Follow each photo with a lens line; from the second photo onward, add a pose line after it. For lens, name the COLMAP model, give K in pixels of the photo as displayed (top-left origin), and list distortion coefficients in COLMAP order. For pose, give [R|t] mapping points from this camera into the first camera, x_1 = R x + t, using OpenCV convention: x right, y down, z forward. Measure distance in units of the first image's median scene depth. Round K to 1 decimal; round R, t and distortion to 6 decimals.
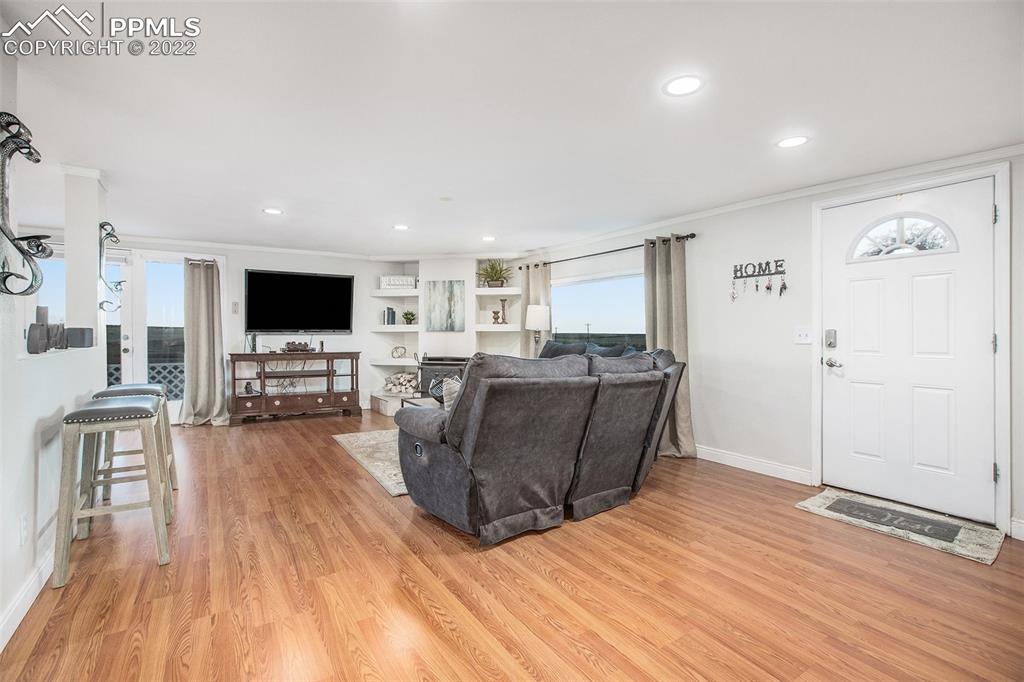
lens RADIAL K [[461.9, 0, 507.9], [0, 461.9, 335.1], [0, 0, 1]] dist [-0.019296, 0.000786]
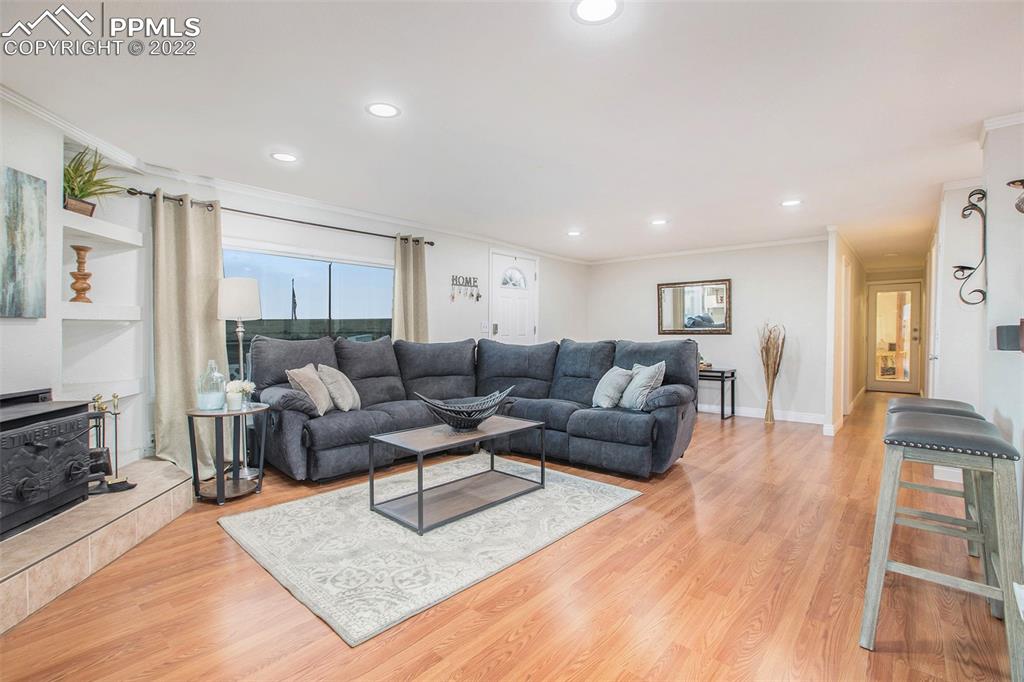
lens RADIAL K [[474.3, 0, 507.4], [0, 474.3, 320.3], [0, 0, 1]] dist [-0.044766, 0.000273]
pose [[-0.269095, 0.009339, 0.963068, -0.794385], [0.000442, 0.999954, -0.009573, -0.005184], [-0.963114, -0.002151, -0.269086, 1.086909]]
